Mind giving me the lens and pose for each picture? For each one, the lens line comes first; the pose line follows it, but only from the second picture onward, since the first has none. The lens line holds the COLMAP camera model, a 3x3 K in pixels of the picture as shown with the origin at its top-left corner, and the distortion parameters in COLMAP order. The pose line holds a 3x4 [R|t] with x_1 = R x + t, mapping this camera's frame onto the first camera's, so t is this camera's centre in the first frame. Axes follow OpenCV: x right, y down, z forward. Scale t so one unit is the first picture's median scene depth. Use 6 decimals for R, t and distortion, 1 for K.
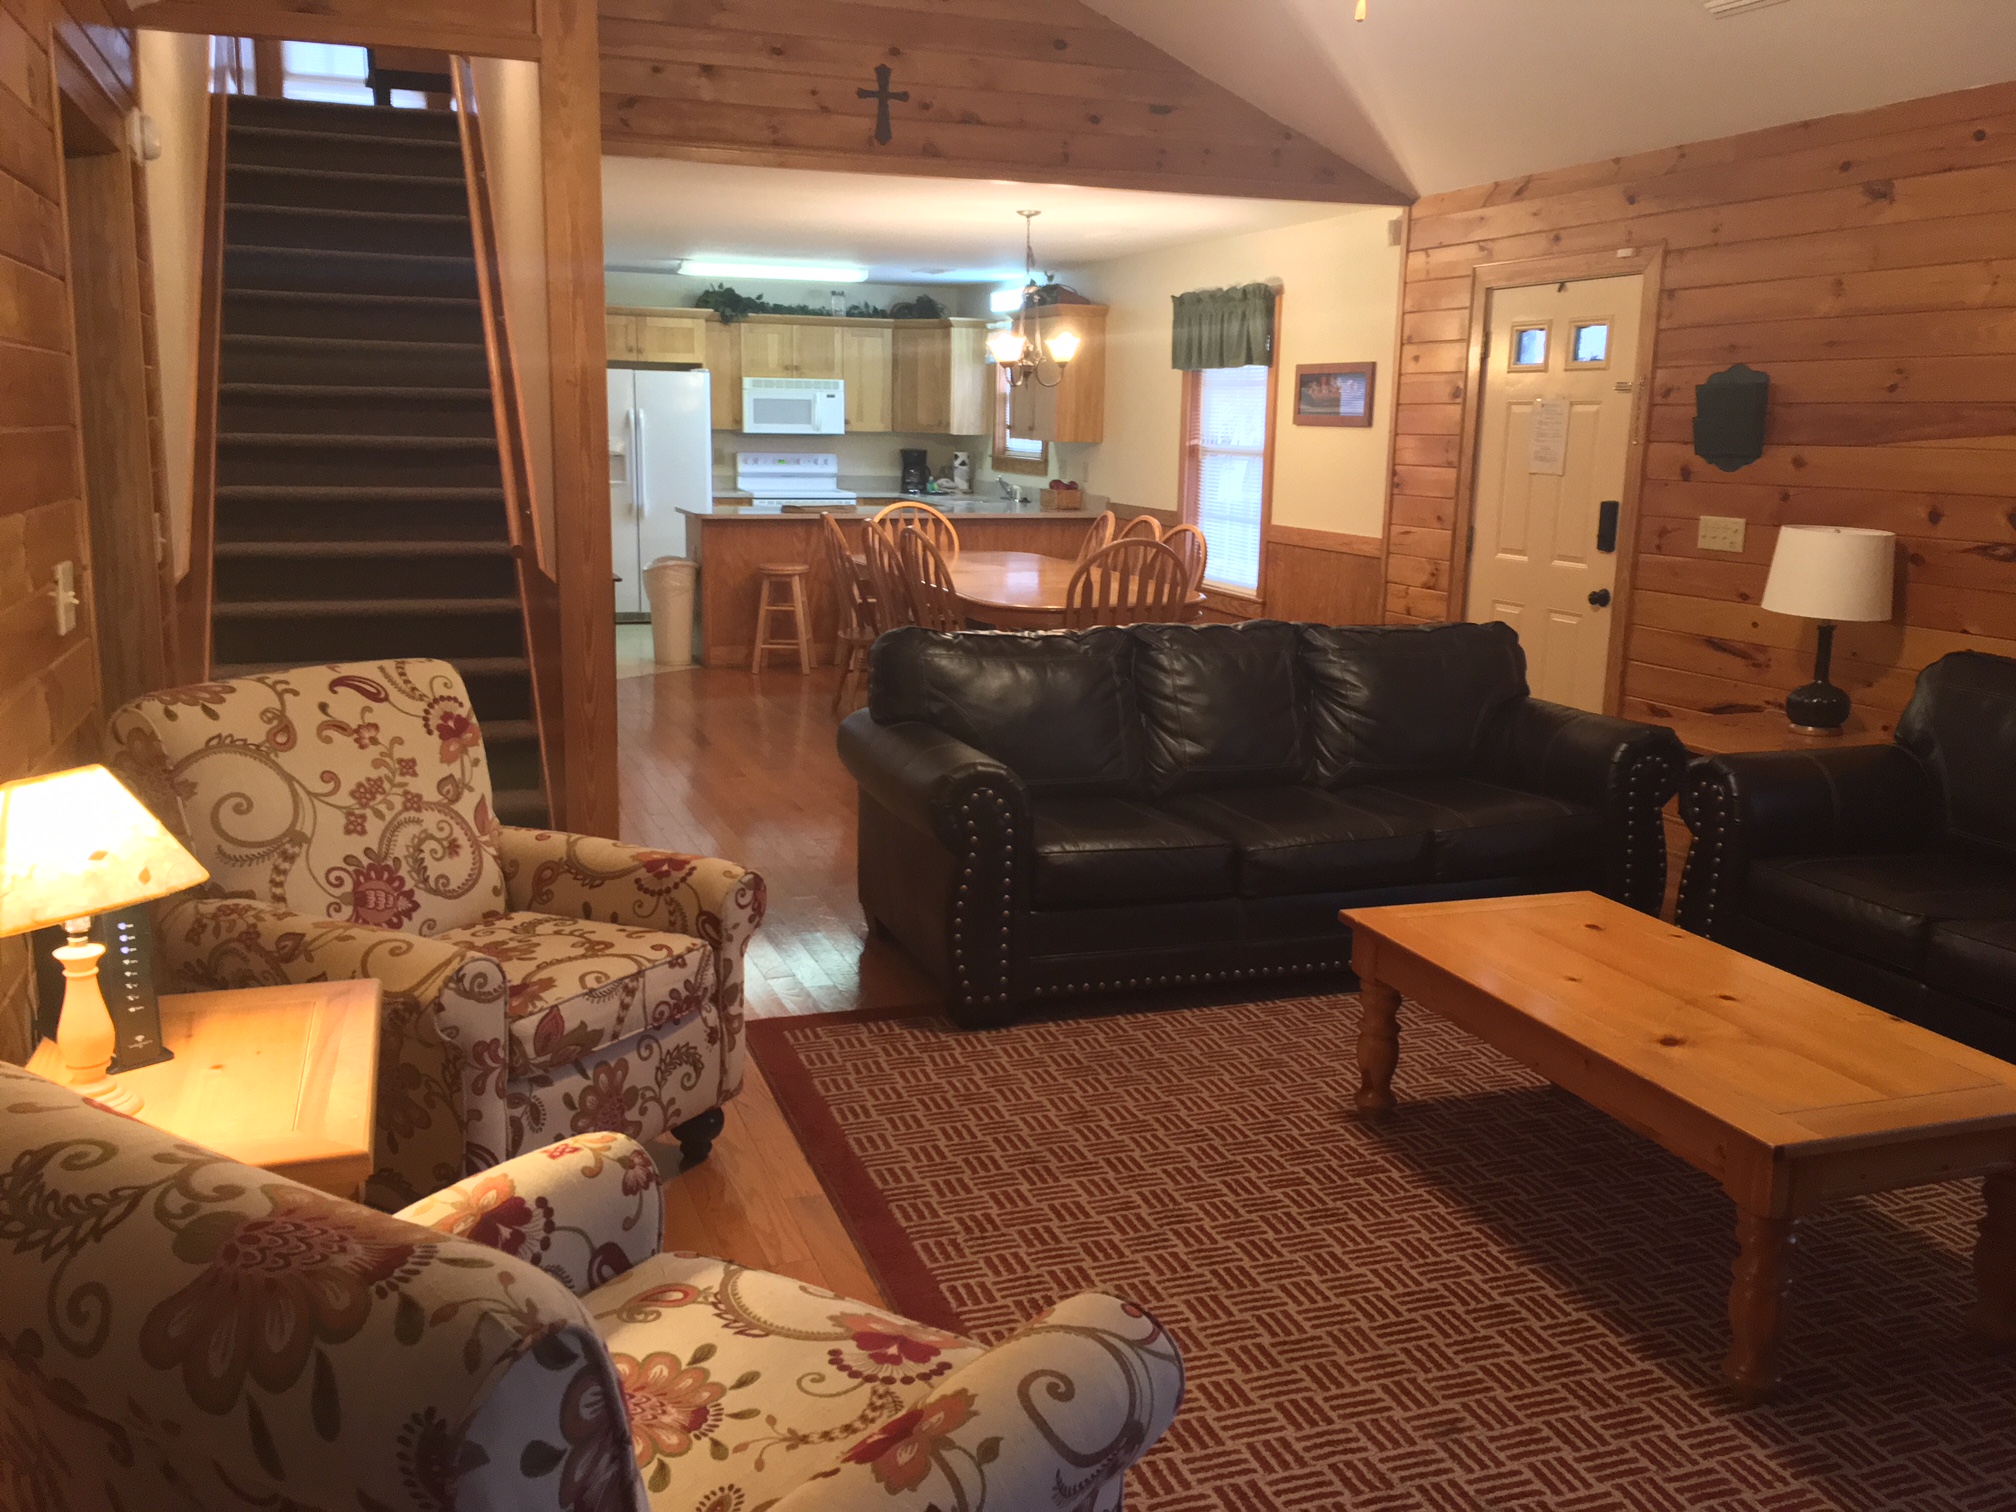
lens RADIAL K [[1716.5, 0, 1014.5], [0, 1716.5, 754.7], [0, 0, 1]] dist [0.058786, -0.081485]
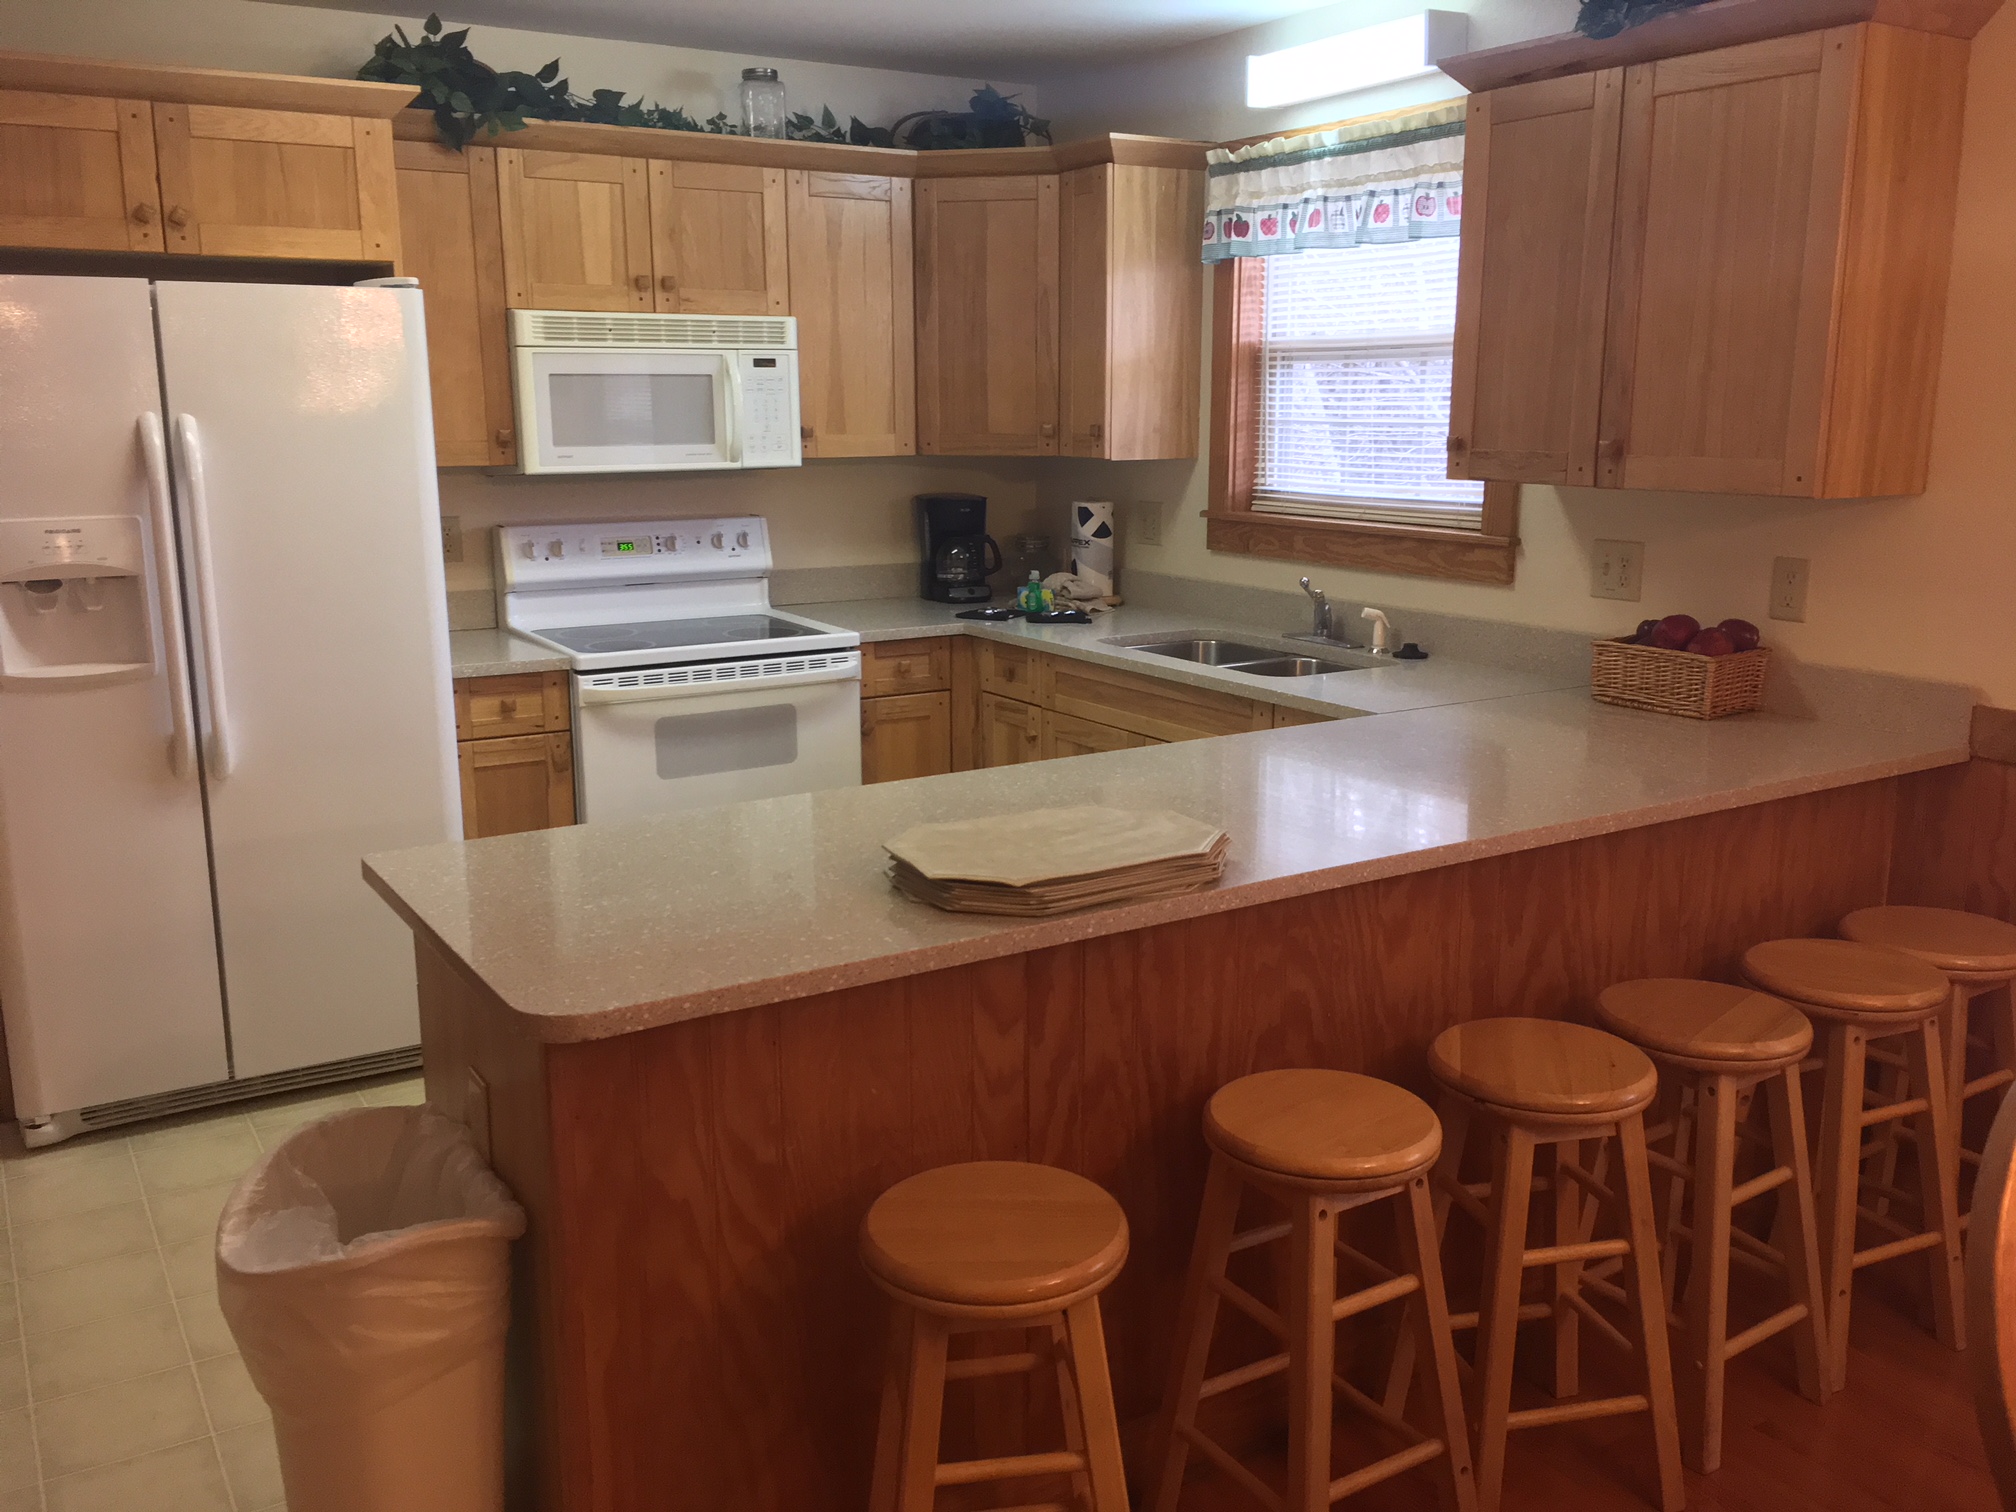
lens RADIAL K [[1716.5, 0, 1011.1], [0, 1716.5, 750.3], [0, 0, 1]] dist [0.058786, -0.081485]
pose [[0.978858, -0.062771, 0.194669, -0.133796], [0.060717, 0.998019, 0.016507, -0.132910], [-0.195320, -0.004338, 0.980730, 0.649248]]
